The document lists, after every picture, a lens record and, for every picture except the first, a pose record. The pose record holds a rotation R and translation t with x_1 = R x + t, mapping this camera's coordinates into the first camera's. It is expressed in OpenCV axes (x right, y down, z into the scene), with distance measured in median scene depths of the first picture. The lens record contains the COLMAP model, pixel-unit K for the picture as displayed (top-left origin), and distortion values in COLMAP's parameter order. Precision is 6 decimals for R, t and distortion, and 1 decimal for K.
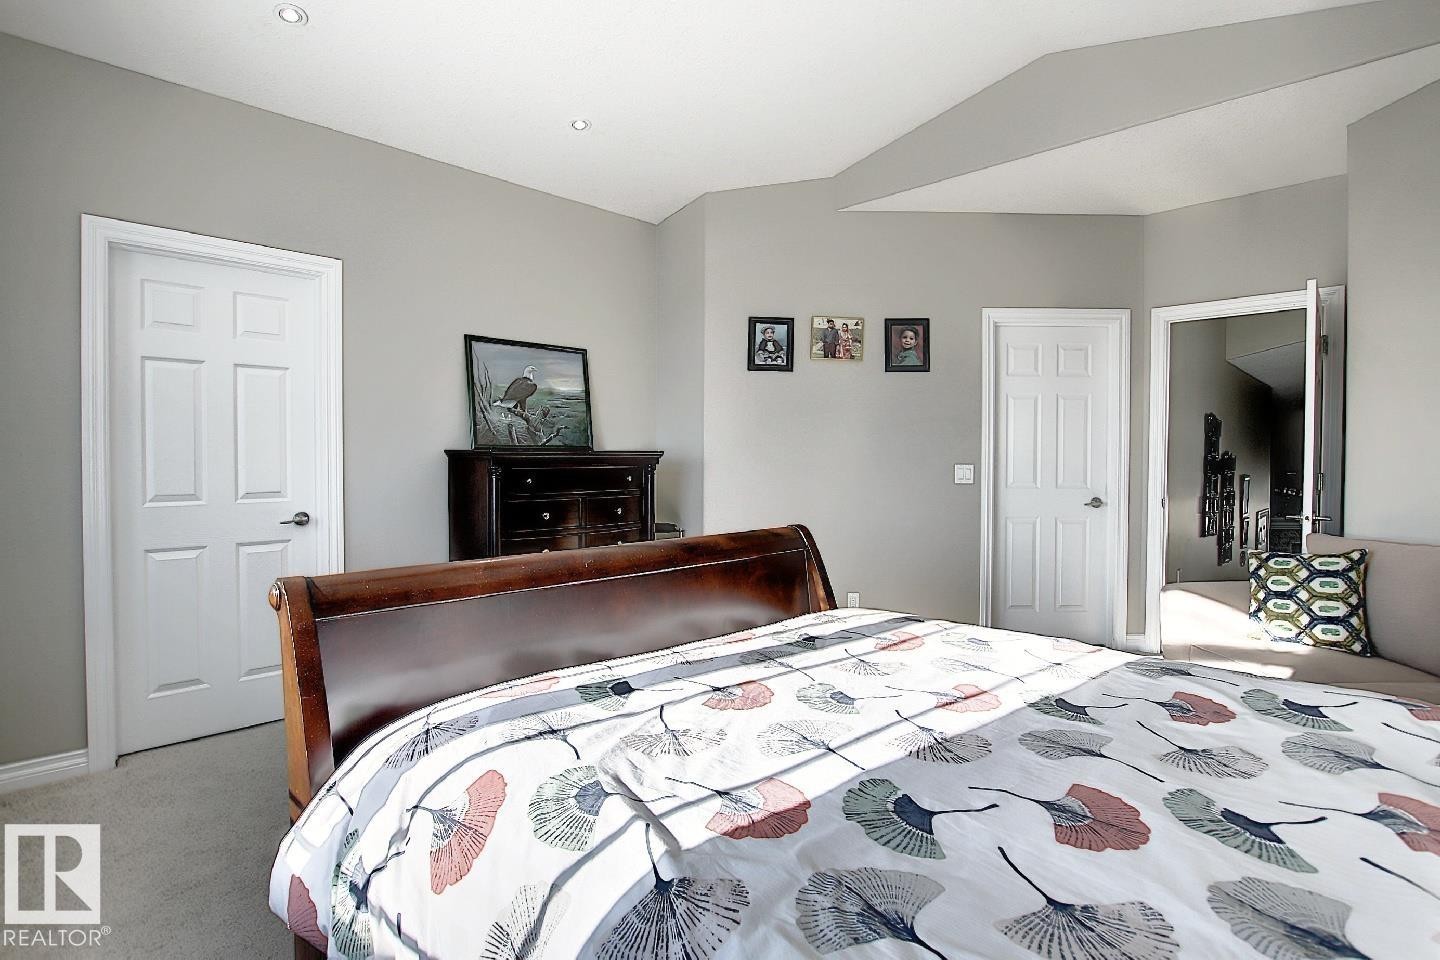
lens RADIAL K [[683.5, 0, 720.8], [0, 683.5, 467.9], [0, 0, 1]] dist [0.000043, 0.000454]
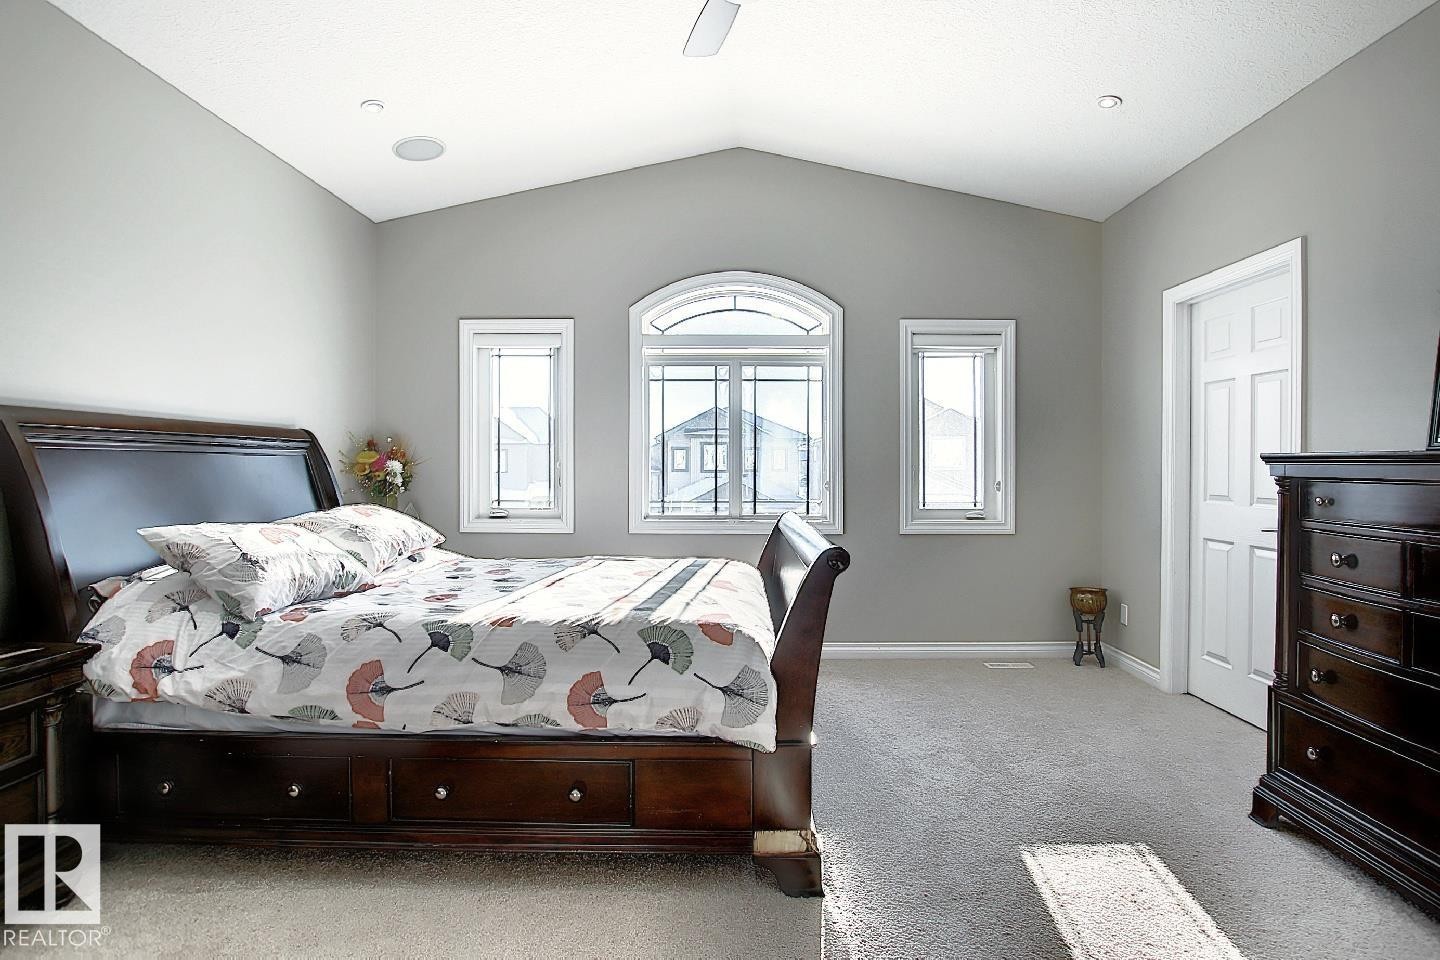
lens RADIAL K [[683.5, 0, 720.8], [0, 683.5, 467.9], [0, 0, 1]] dist [0.000043, 0.000454]
pose [[-0.695381, 0.003958, -0.718631, 0.673695], [-0.014301, 0.999711, 0.019344, -0.019248], [0.718499, 0.023729, -0.695123, 1.246095]]
